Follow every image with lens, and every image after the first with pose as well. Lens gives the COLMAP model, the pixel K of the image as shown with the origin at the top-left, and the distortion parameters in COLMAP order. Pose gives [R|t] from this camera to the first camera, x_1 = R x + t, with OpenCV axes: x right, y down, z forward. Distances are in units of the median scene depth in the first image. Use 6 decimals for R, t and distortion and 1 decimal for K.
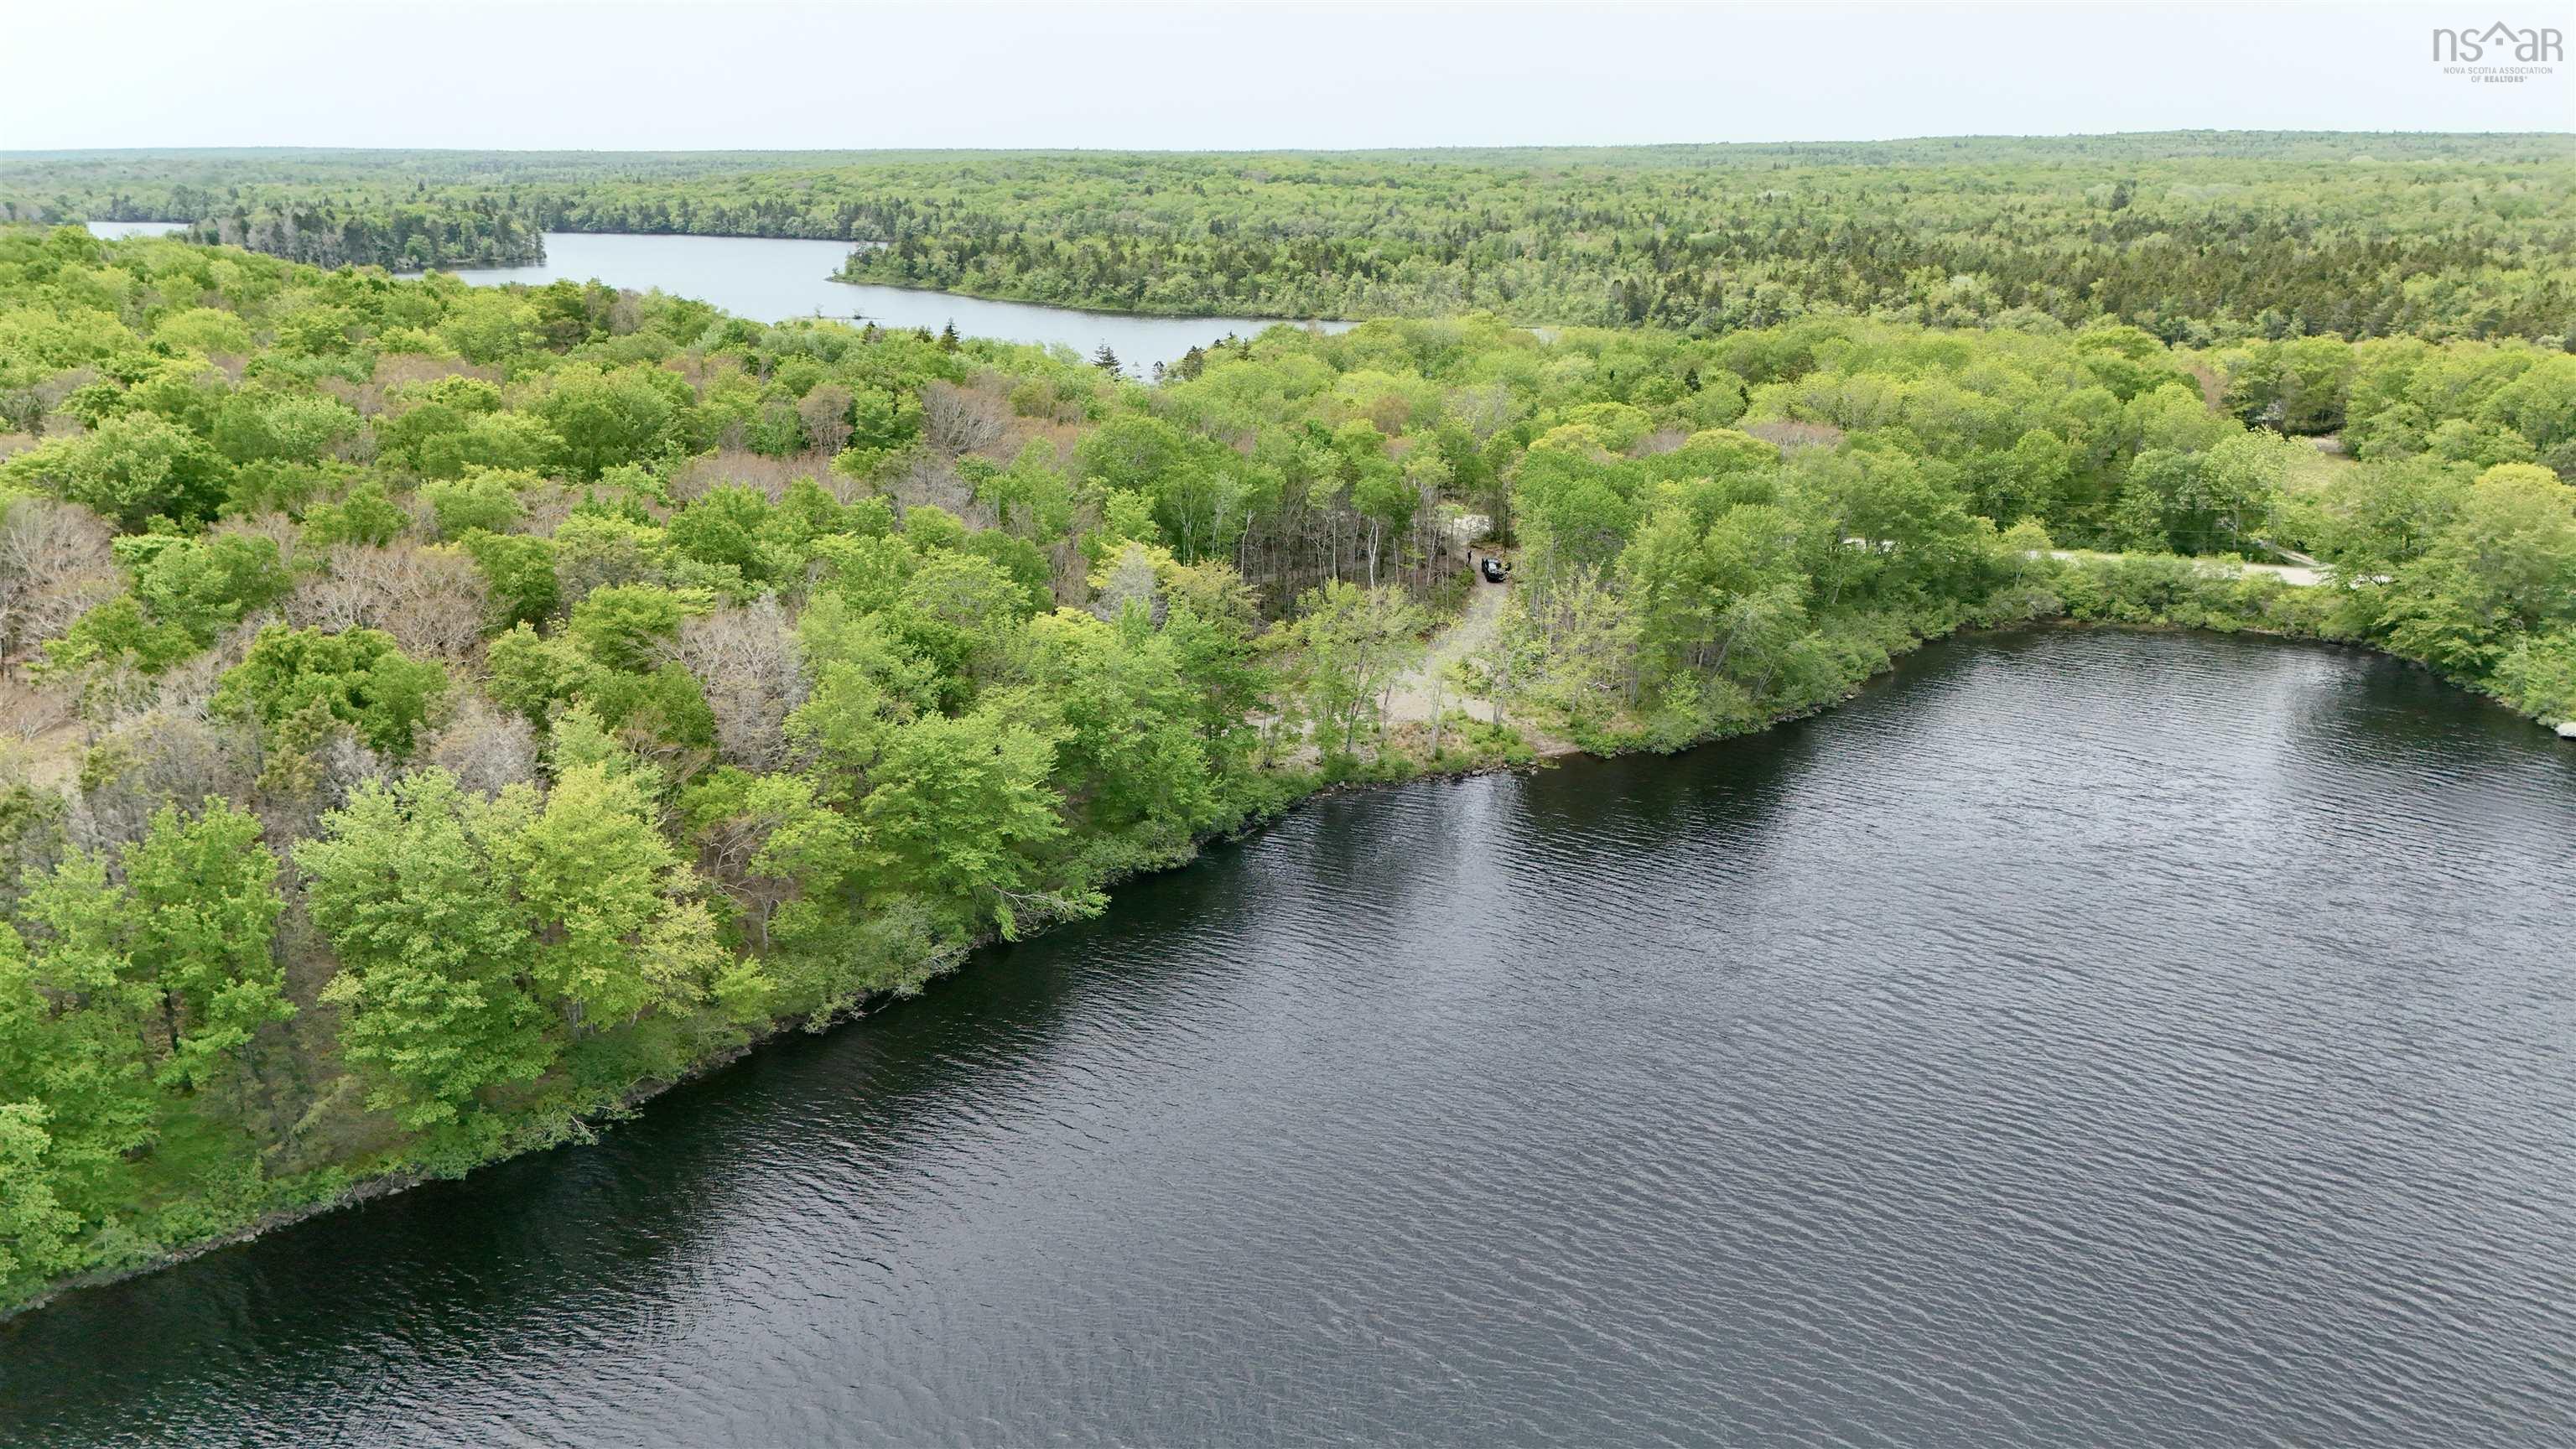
lens RADIAL K [[1735.1, 0, 1288.0], [0, 1735.1, 724.5], [0, 0, 1]] dist [0.002715, -0.029892]
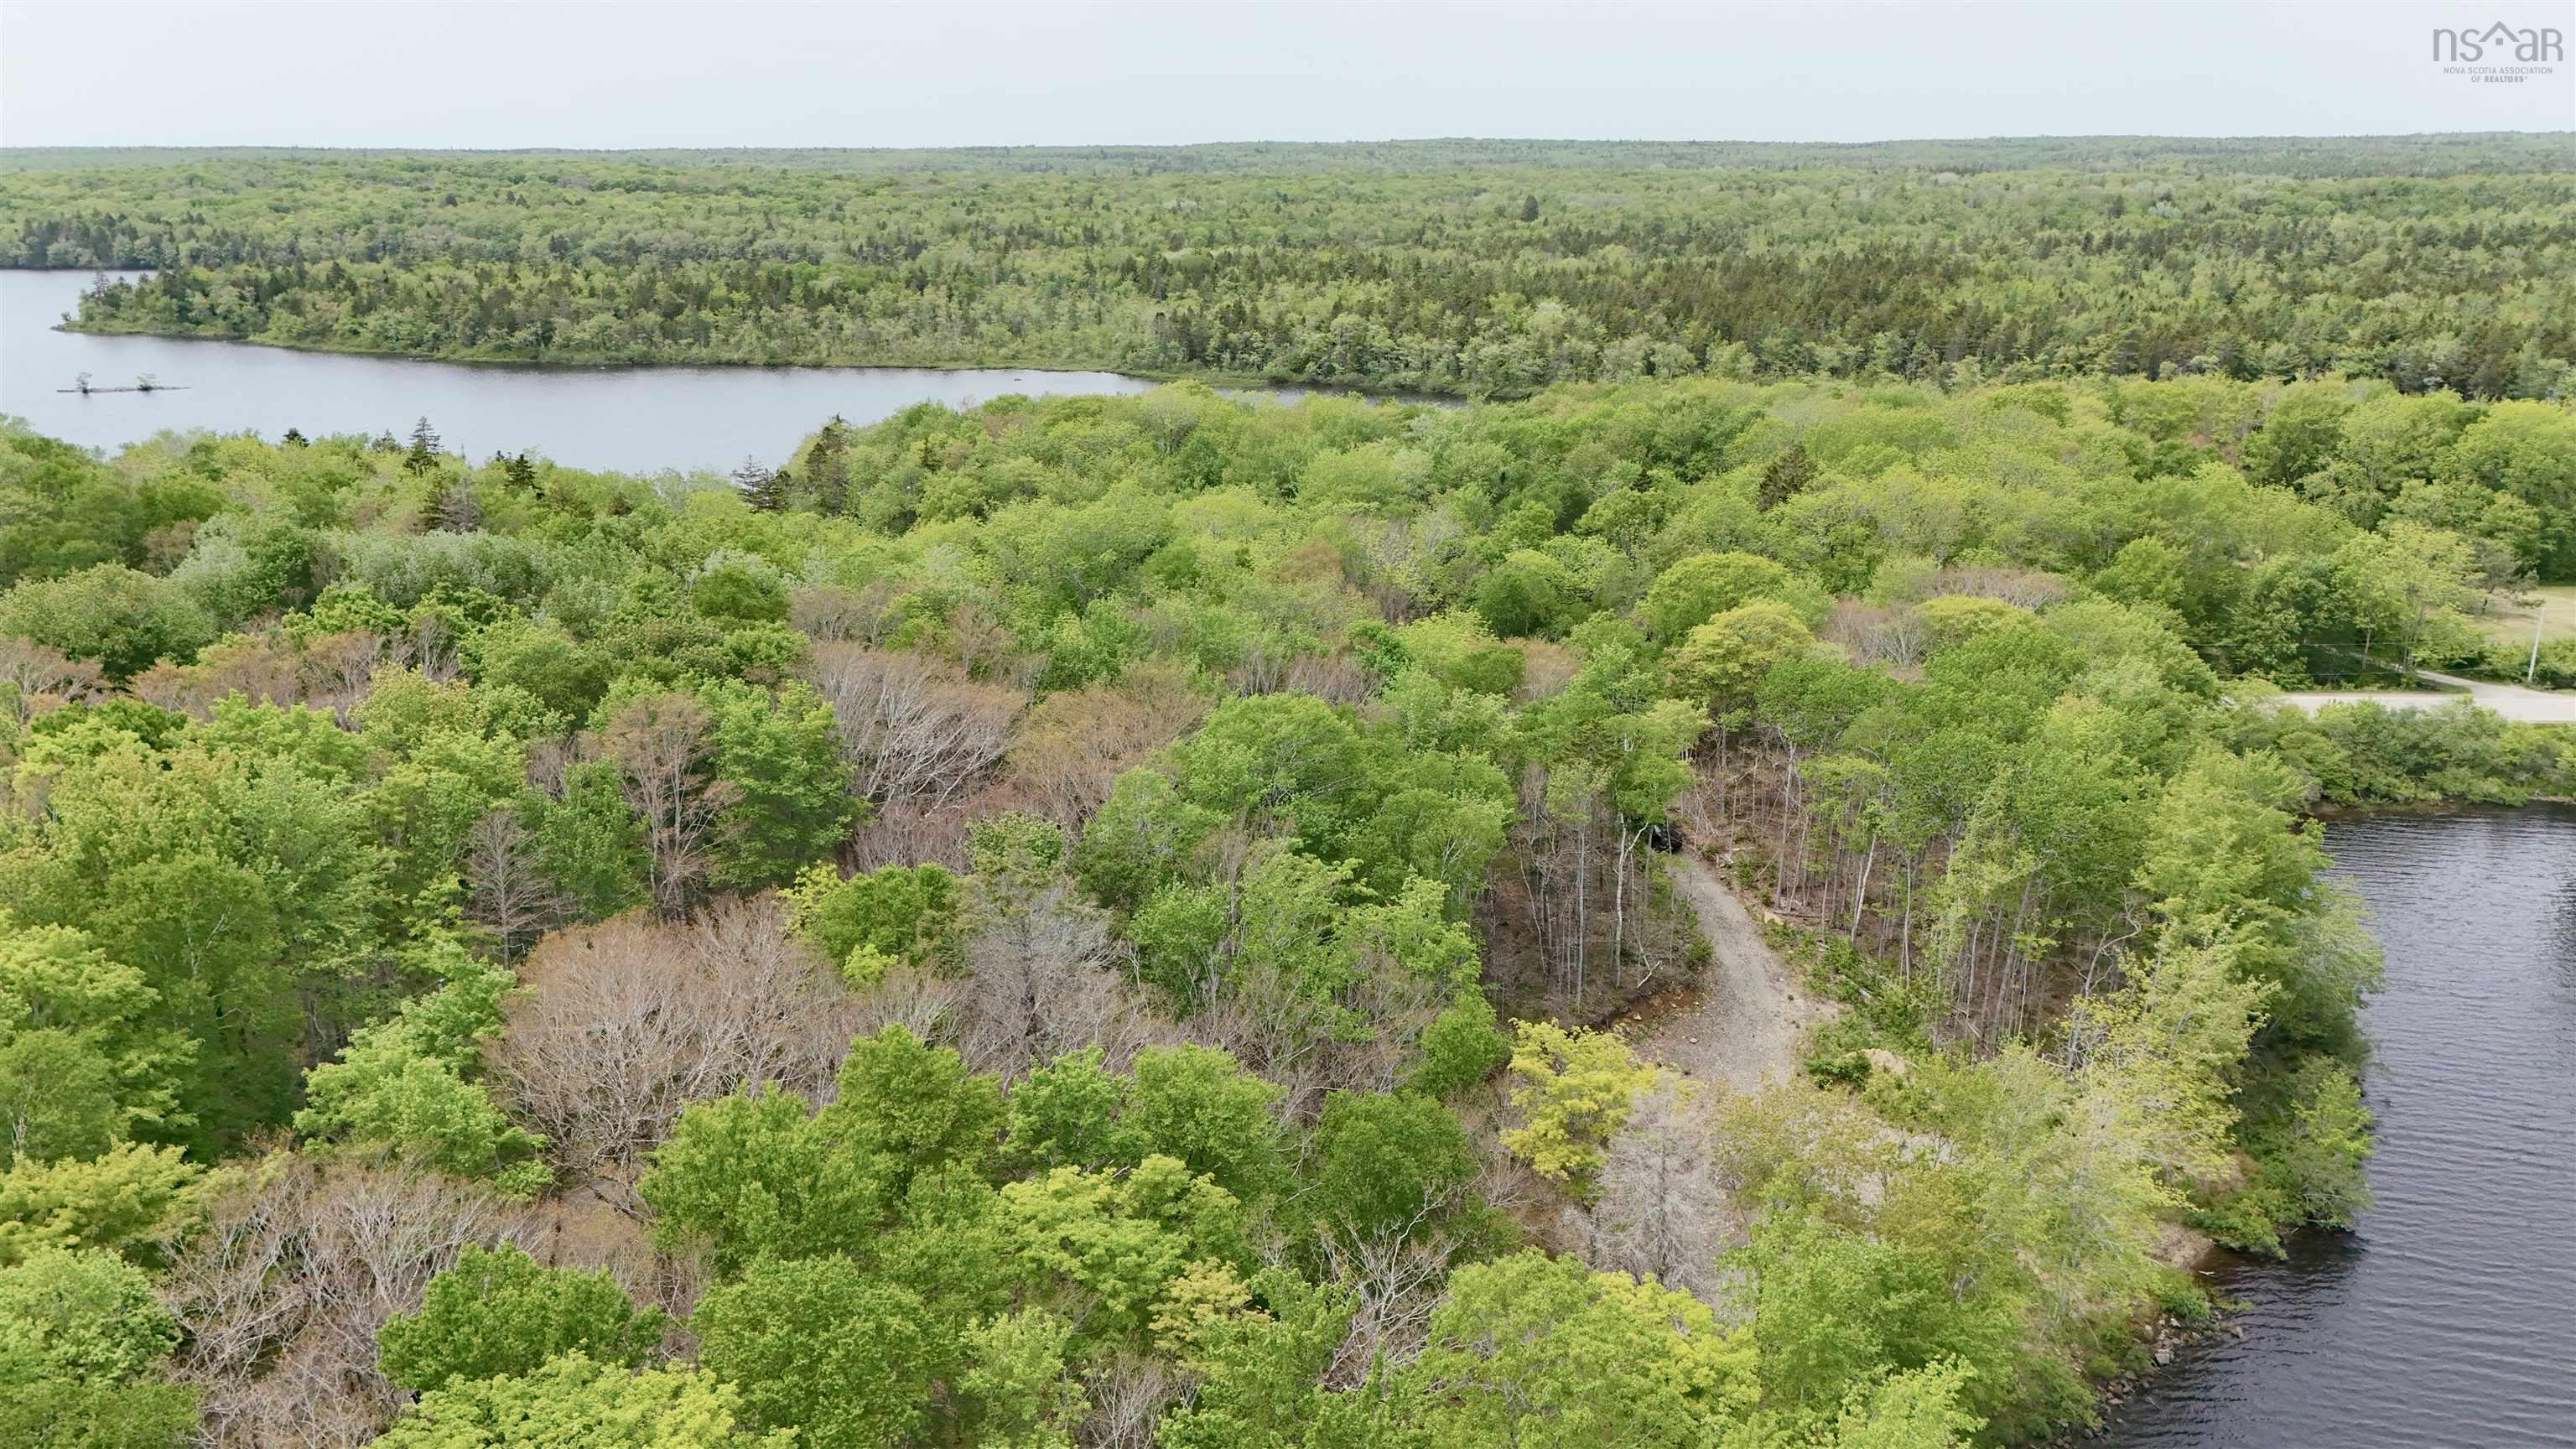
lens RADIAL K [[1735.1, 0, 1288.0], [0, 1735.1, 724.5], [0, 0, 1]] dist [0.002715, -0.029892]
pose [[0.920801, -0.112819, 0.373359, -0.075688], [0.112884, 0.993370, 0.021769, -0.046078], [-0.373339, 0.022102, 0.927432, 0.126996]]
